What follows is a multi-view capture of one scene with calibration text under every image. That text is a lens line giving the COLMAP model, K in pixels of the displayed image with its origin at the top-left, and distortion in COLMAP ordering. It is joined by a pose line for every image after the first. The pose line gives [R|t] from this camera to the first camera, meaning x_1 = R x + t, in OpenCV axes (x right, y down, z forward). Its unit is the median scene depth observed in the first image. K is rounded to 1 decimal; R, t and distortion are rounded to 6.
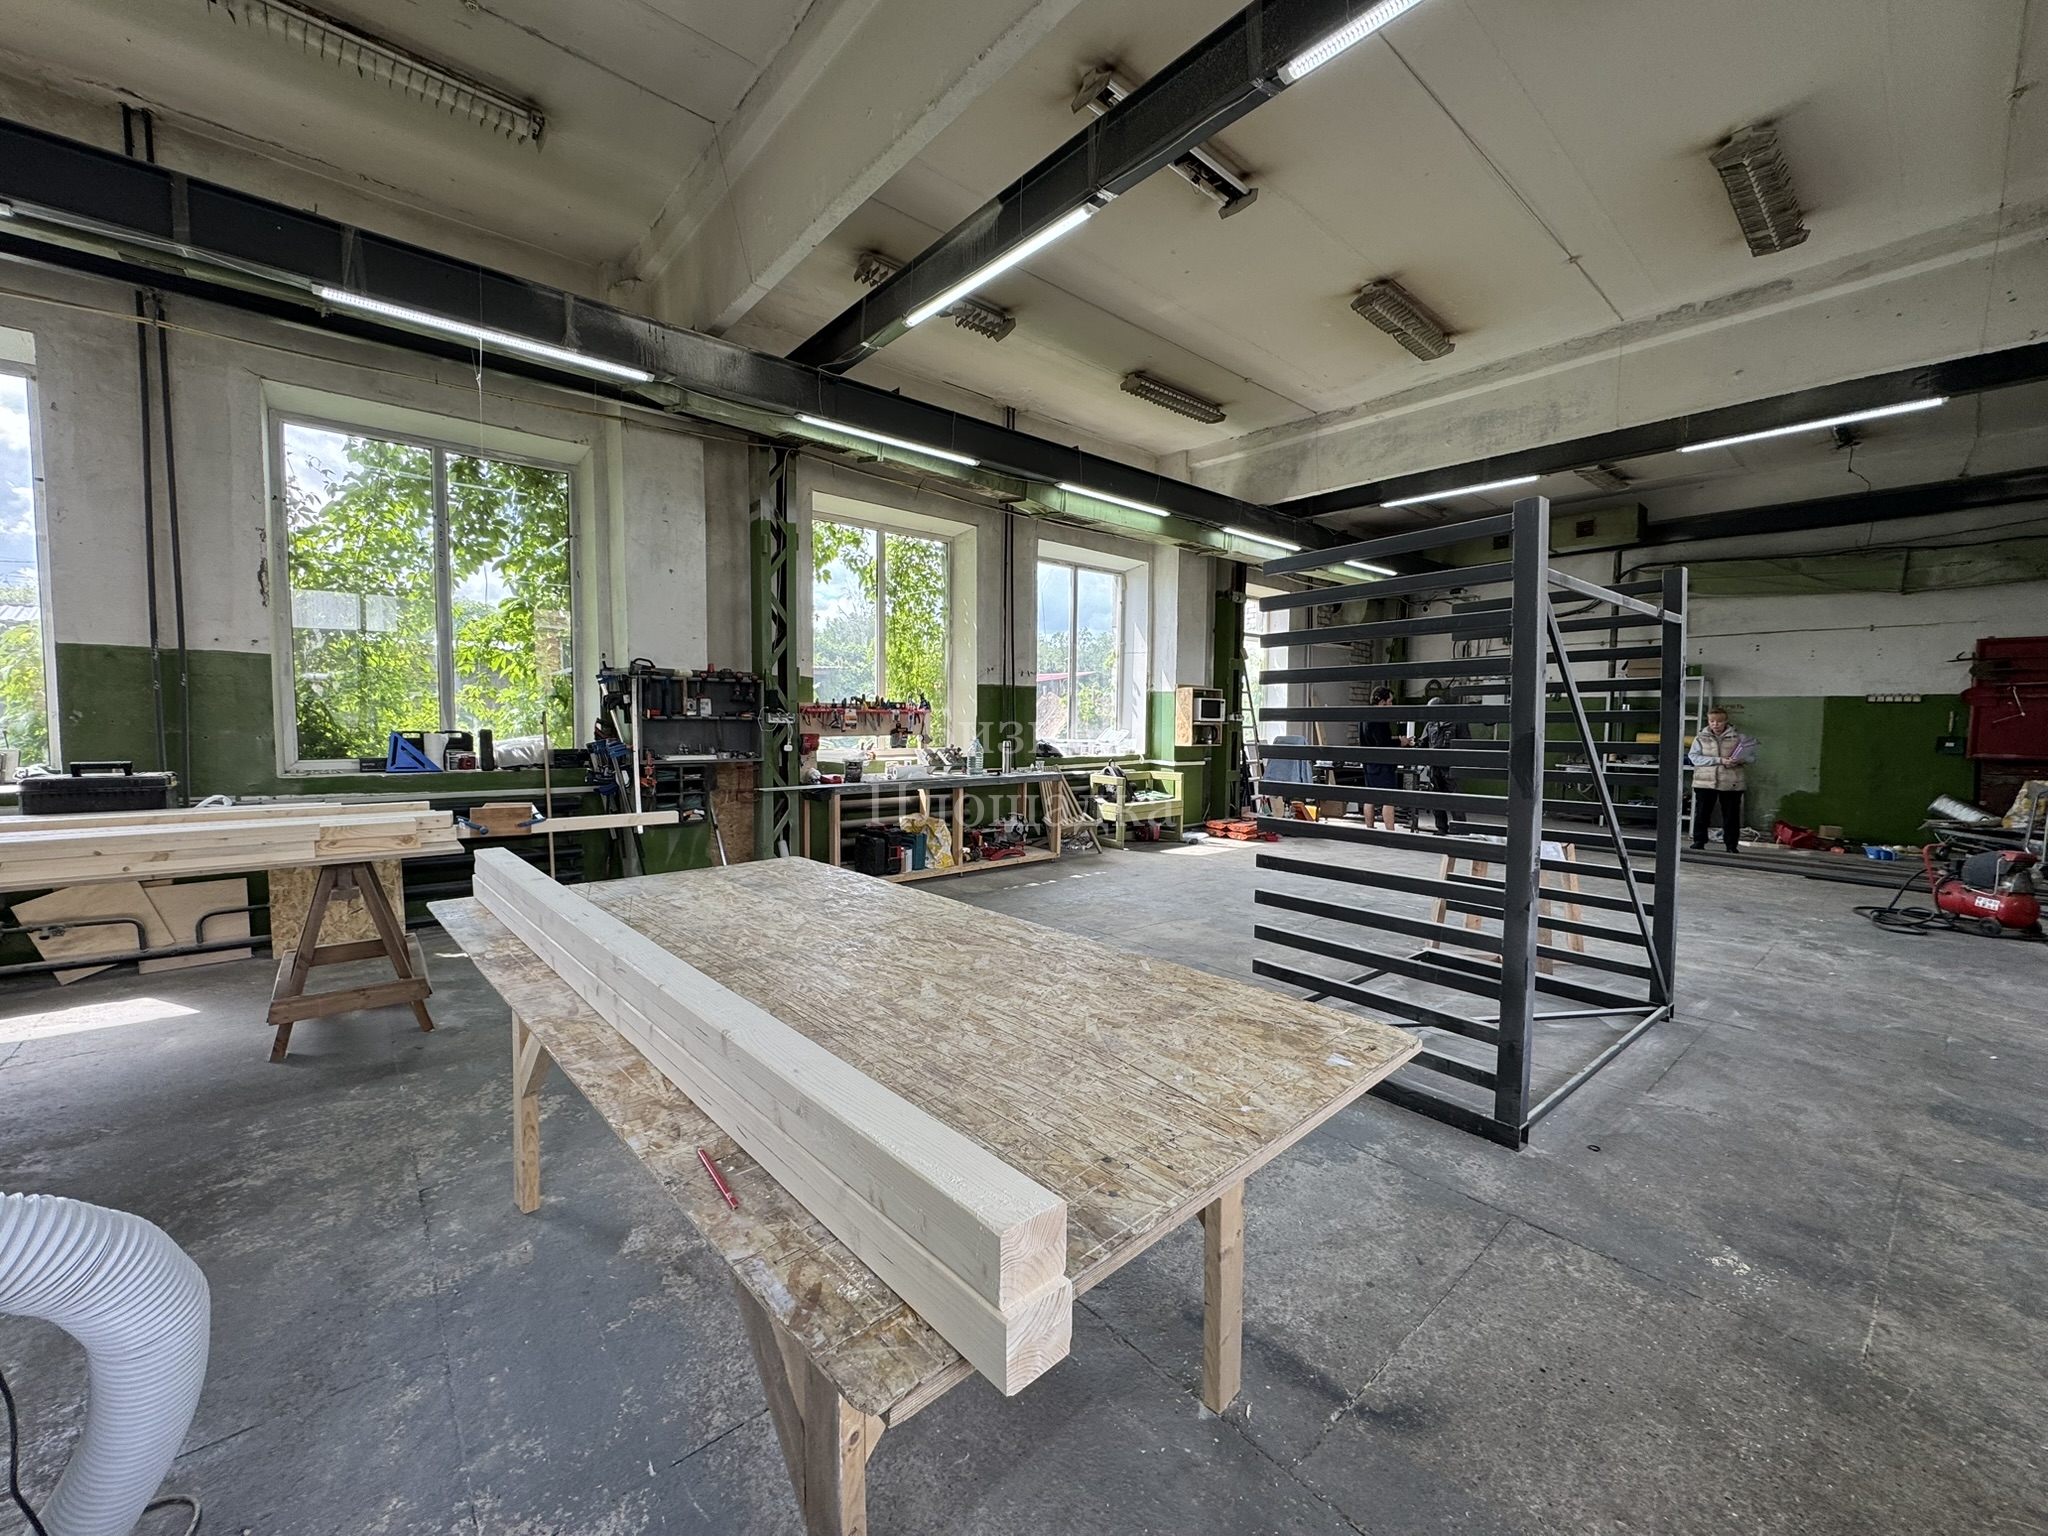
lens RADIAL K [[814.5, 0, 1025.6], [0, 814.5, 764.0], [0, 0, 1]] dist [-0.002038, 0.000330]
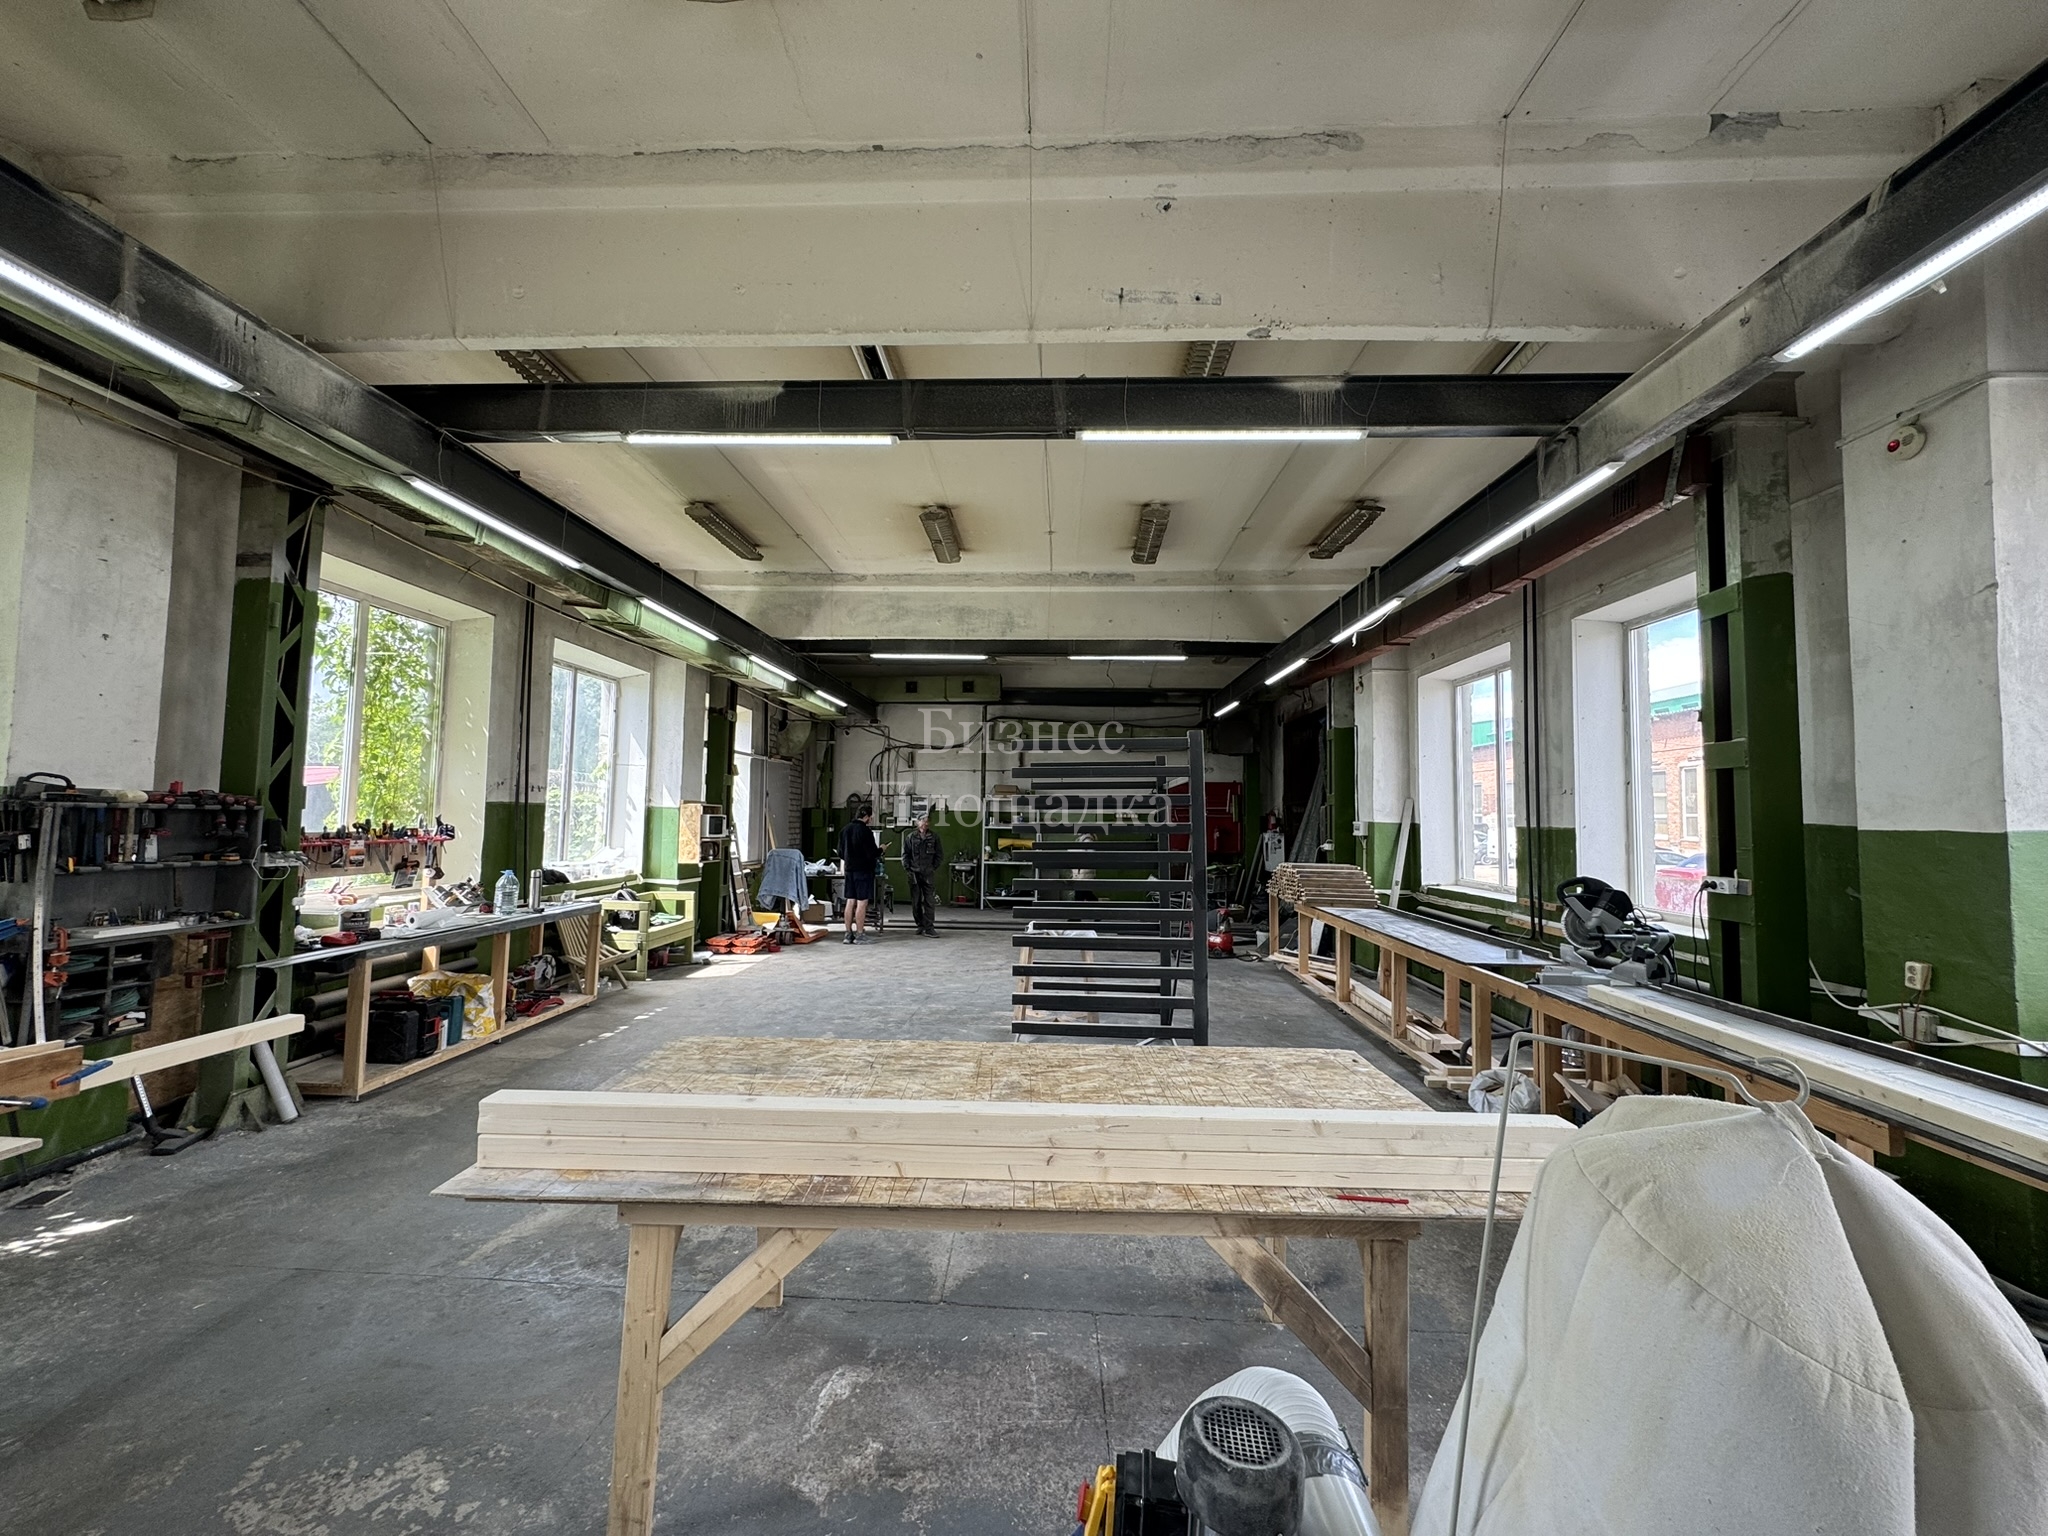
lens RADIAL K [[814.5, 0, 1025.6], [0, 814.5, 764.0], [0, 0, 1]] dist [-0.002038, 0.000330]
pose [[0.686903, 0.046447, 0.725263, -0.329346], [0.037091, 0.994415, -0.098813, -0.039562], [-0.725802, 0.094776, 0.681344, 0.041904]]
